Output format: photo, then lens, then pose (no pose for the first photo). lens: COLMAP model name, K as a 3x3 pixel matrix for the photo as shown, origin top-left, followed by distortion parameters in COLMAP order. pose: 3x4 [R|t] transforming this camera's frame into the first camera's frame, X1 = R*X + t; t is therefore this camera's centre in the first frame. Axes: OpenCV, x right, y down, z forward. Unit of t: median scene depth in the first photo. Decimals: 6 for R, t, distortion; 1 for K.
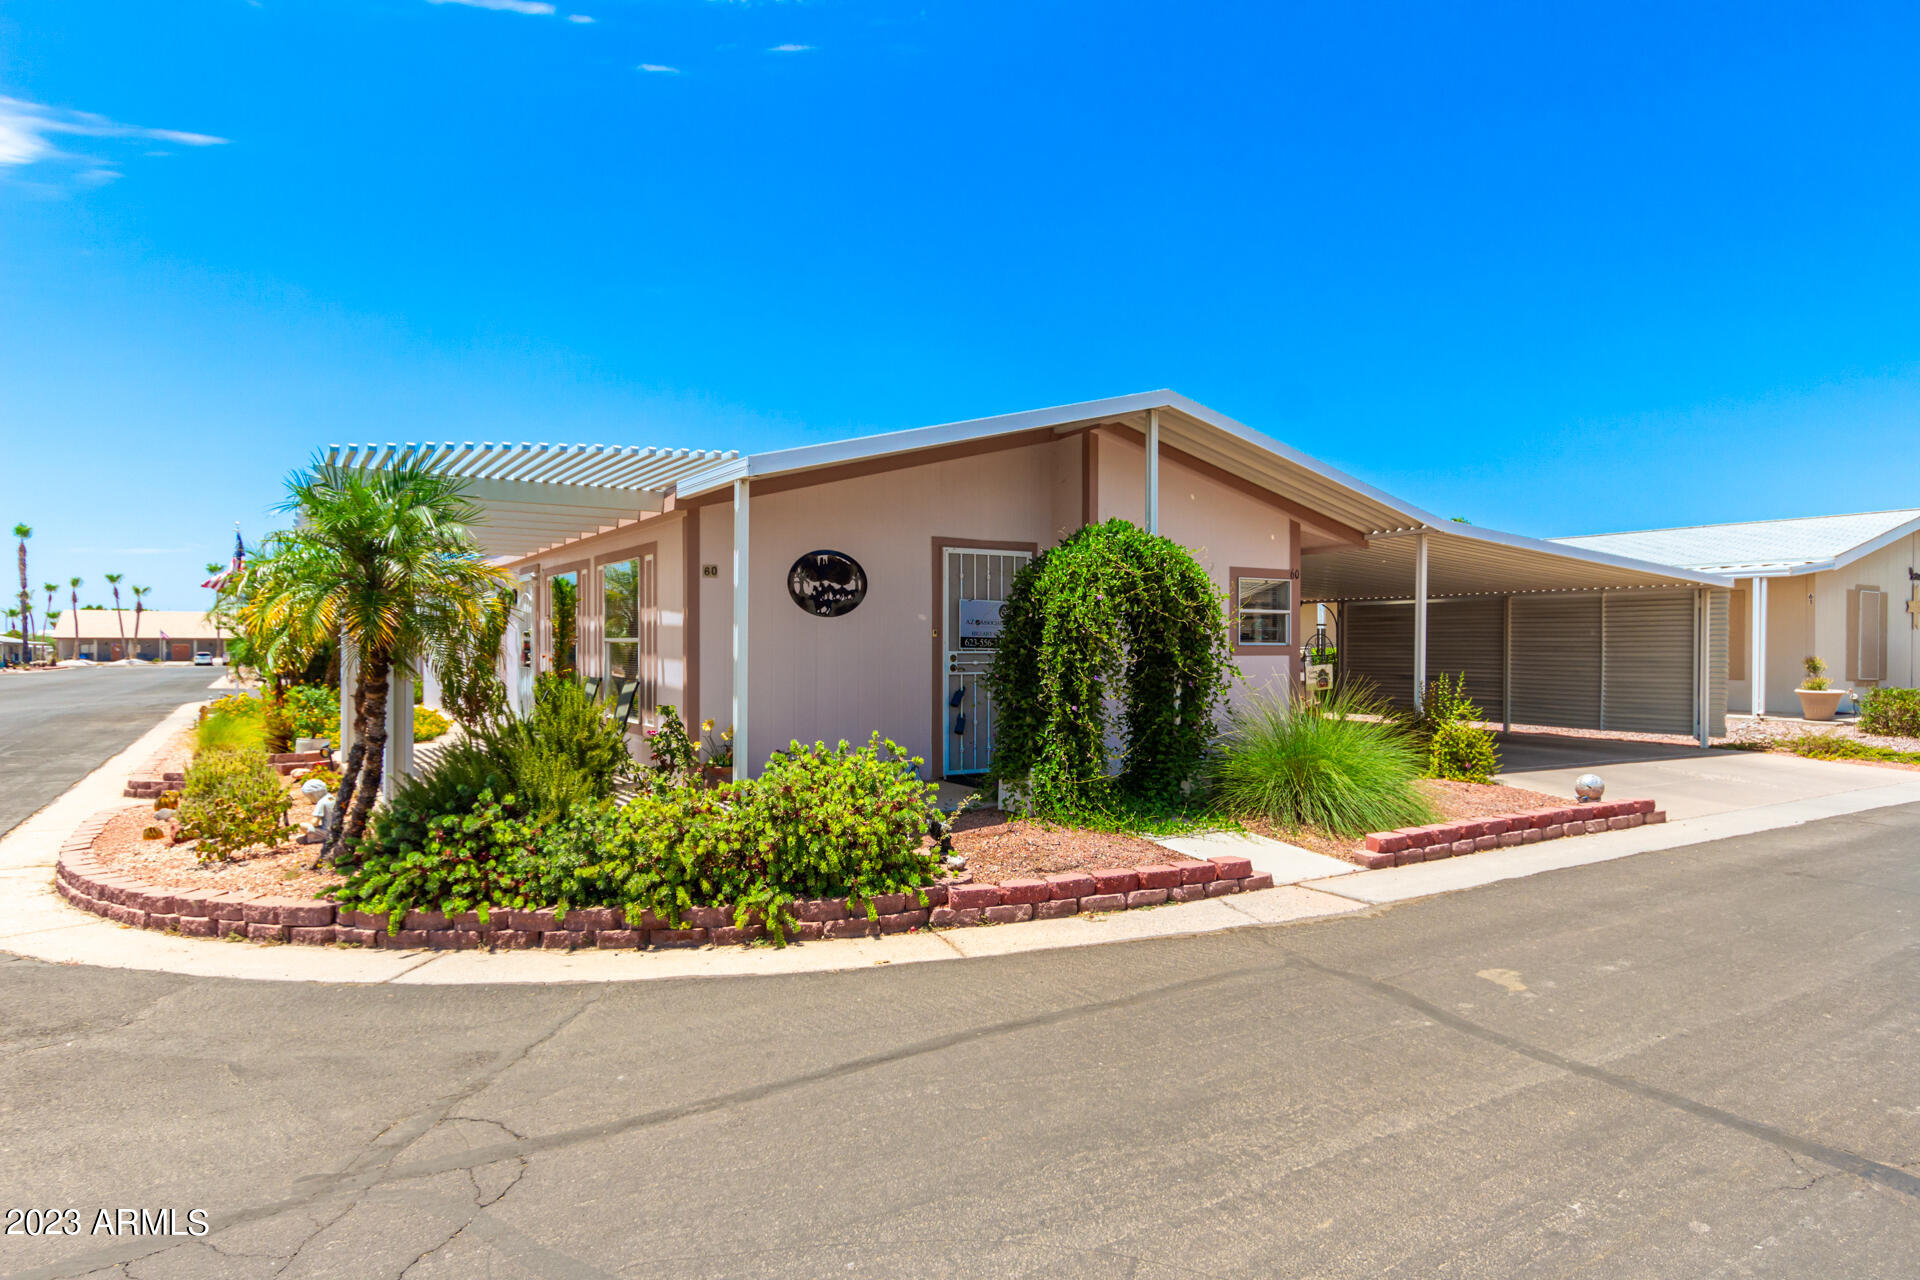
lens RADIAL K [[1135.8, 0, 960.0], [0, 1135.8, 640.0], [0, 0, 1]] dist [-0.005082, -0.000348]
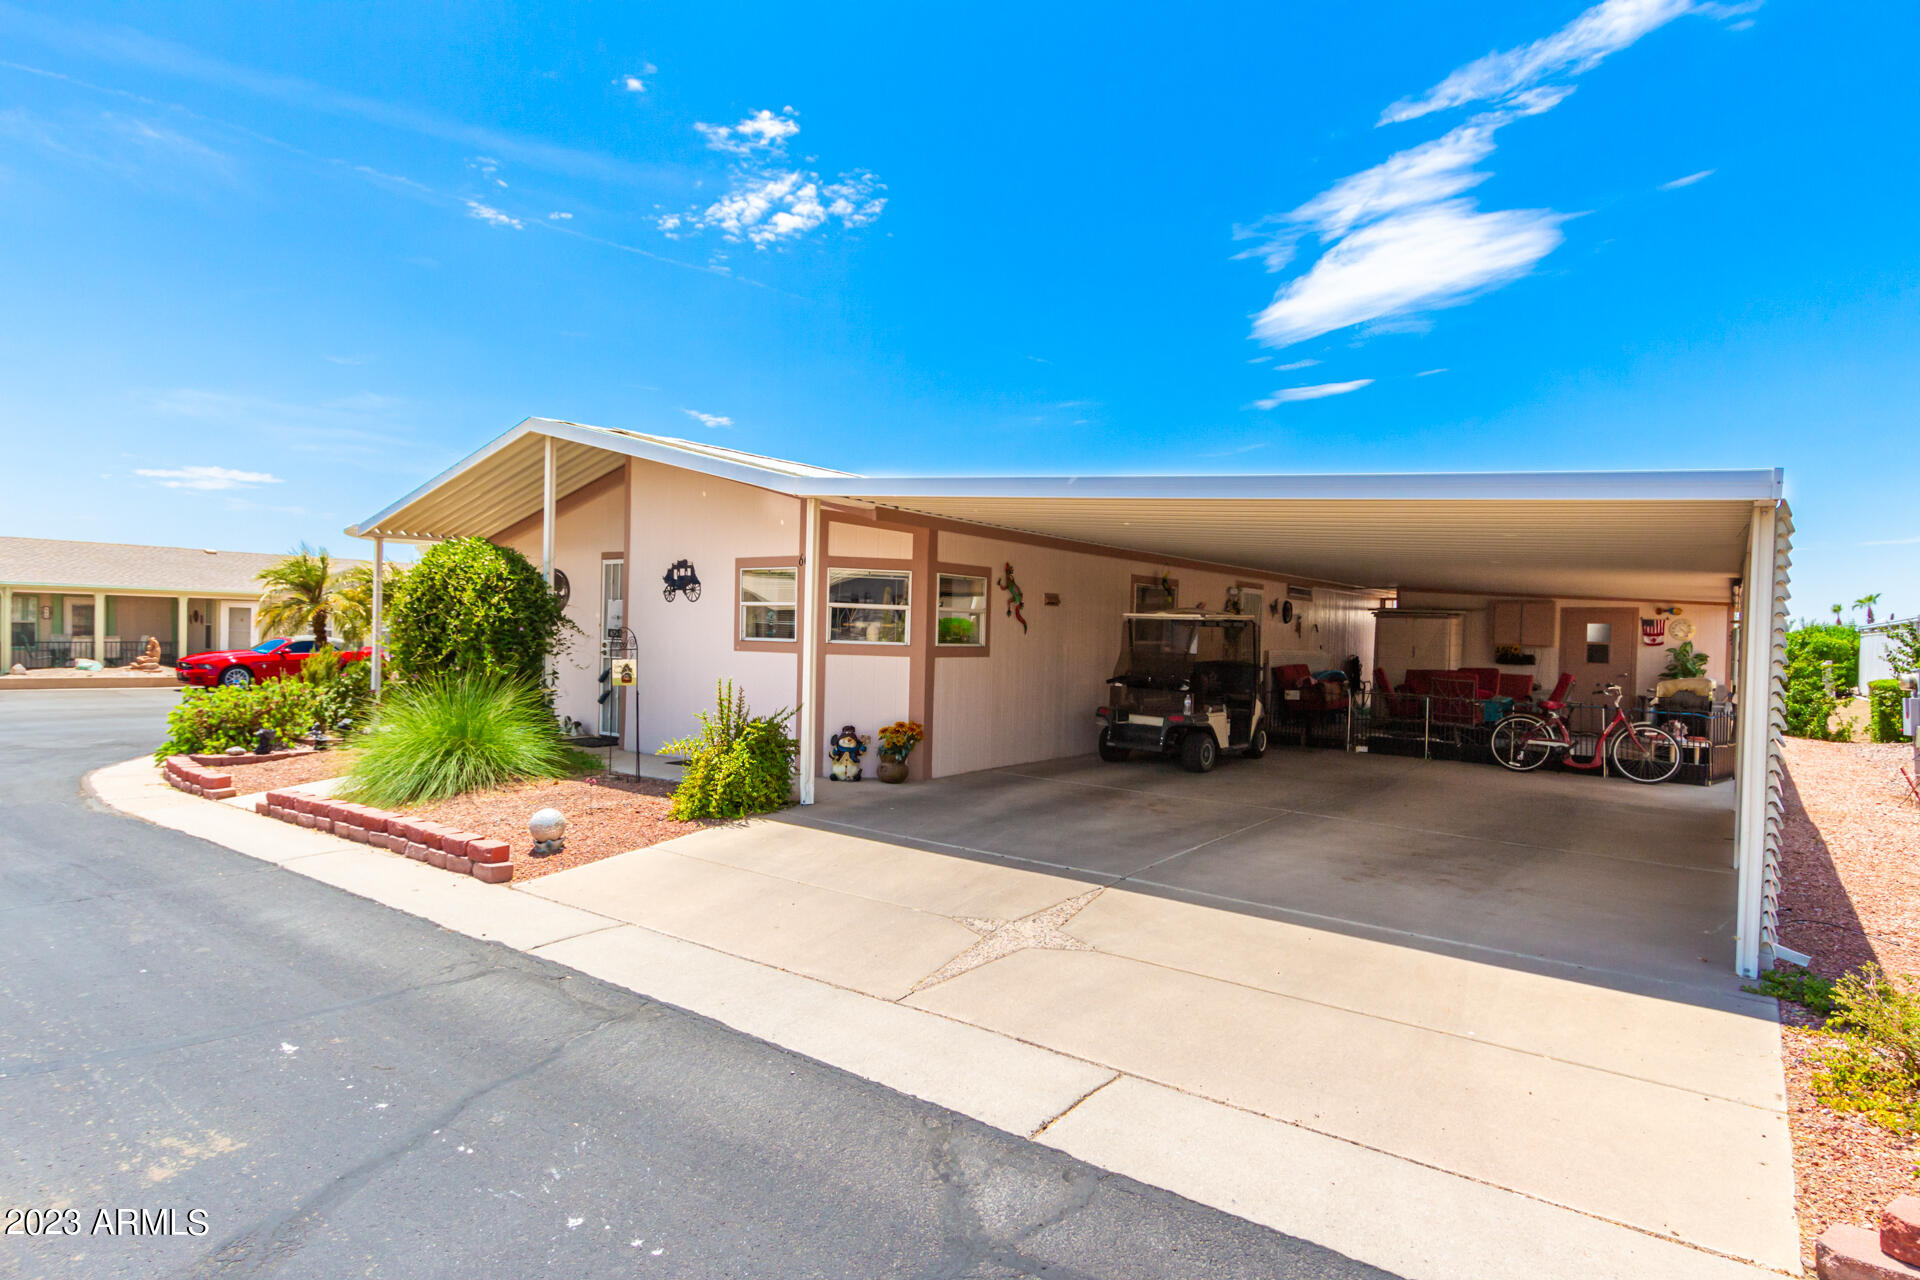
lens RADIAL K [[1031.6, 0, 960.0], [0, 1031.6, 640.0], [0, 0, 1]] dist [0.007680, 0.000359]
pose [[0.359868, 0.013442, -0.932907, 1.341668], [-0.017140, 0.999823, 0.007795, -0.006683], [0.932846, 0.013185, 0.360034, 1.033142]]
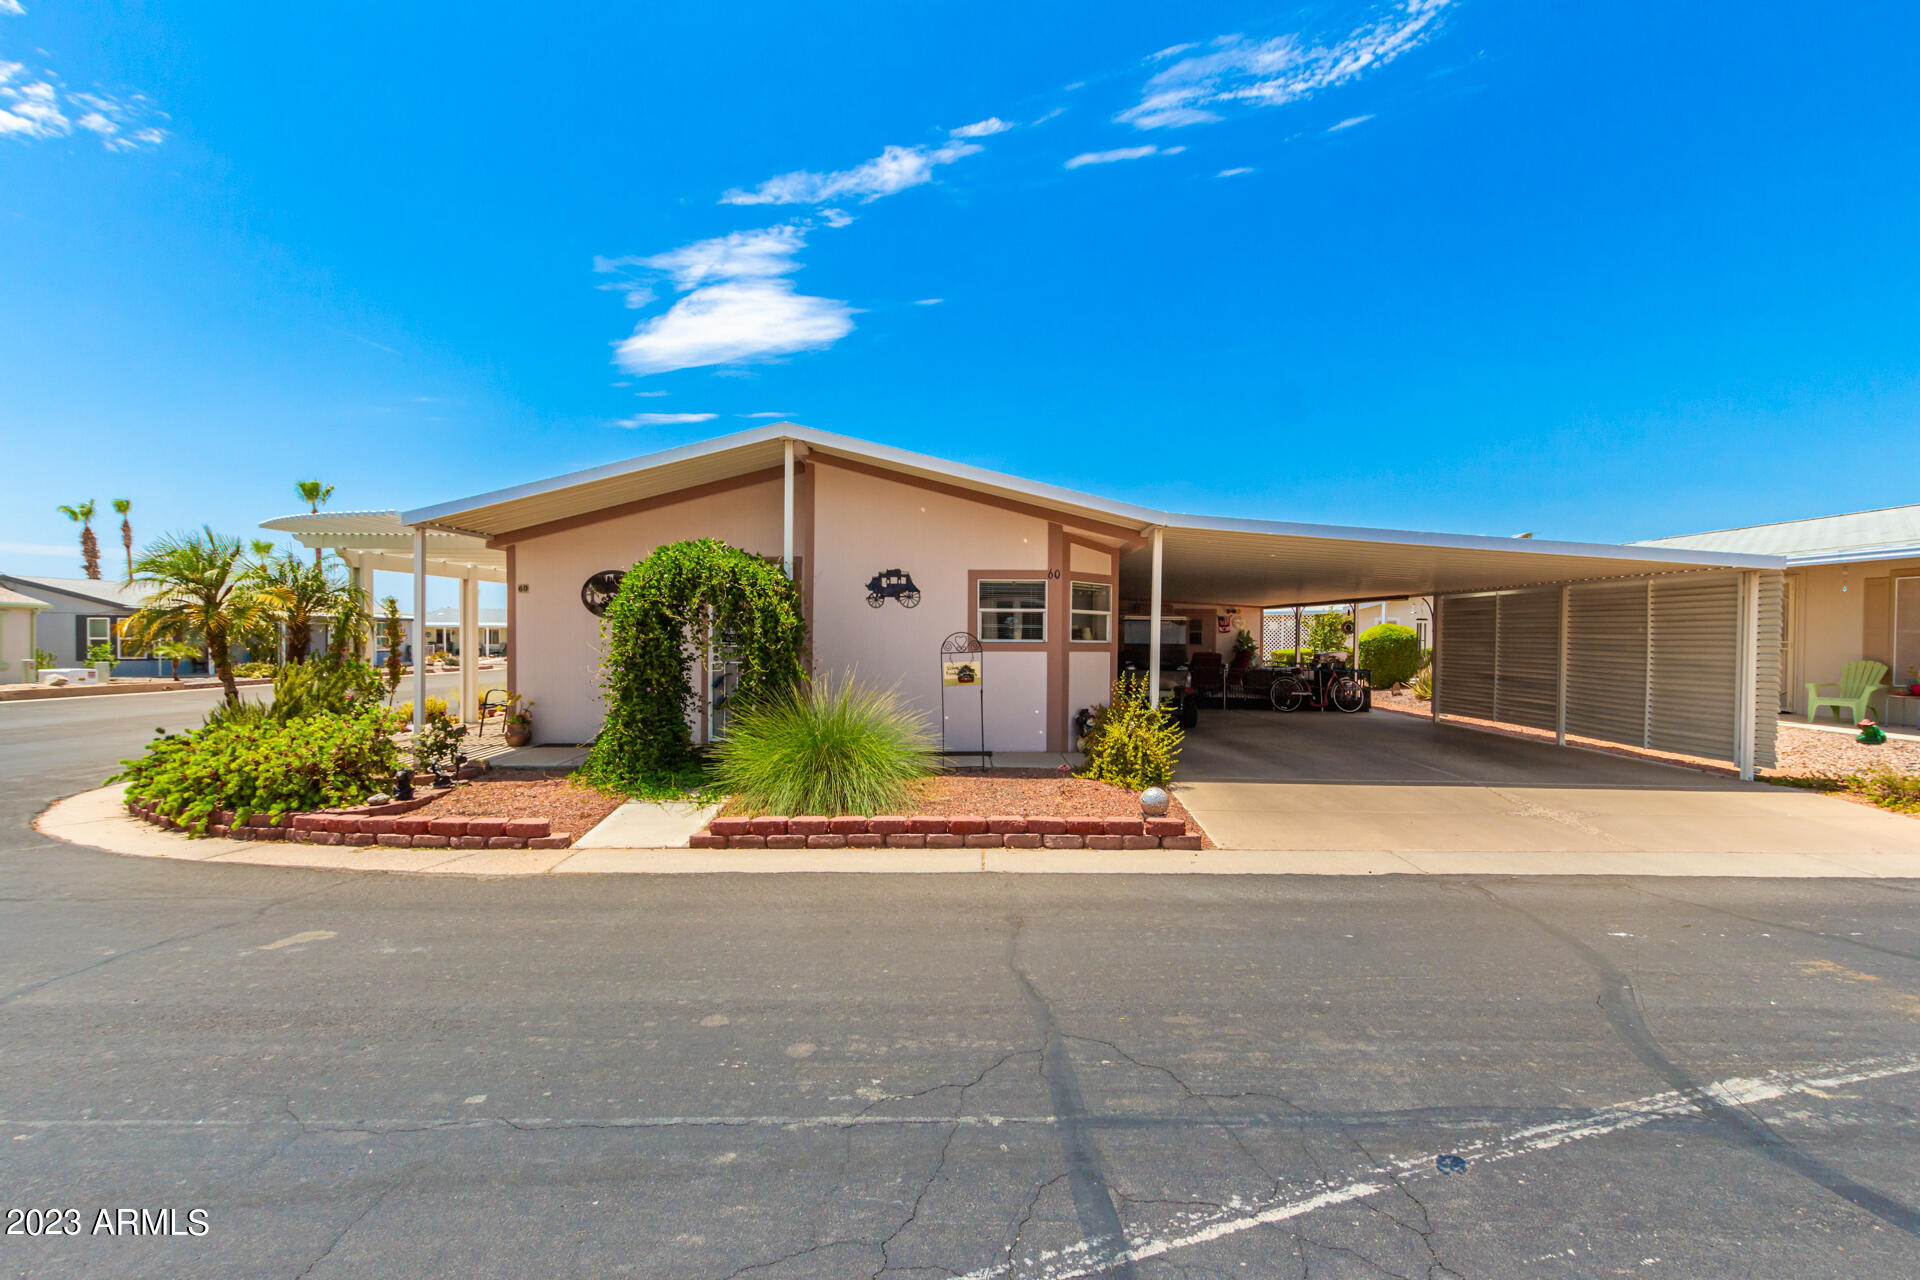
lens RADIAL K [[893.0, 0, 960.0], [0, 893.0, 640.0], [0, 0, 1]] dist [0.007301, -0.001467]
pose [[0.847167, 0.006360, -0.531289, 0.820216], [-0.001334, 0.999951, 0.009842, -0.006848], [0.531325, -0.007629, 0.847134, 0.317674]]
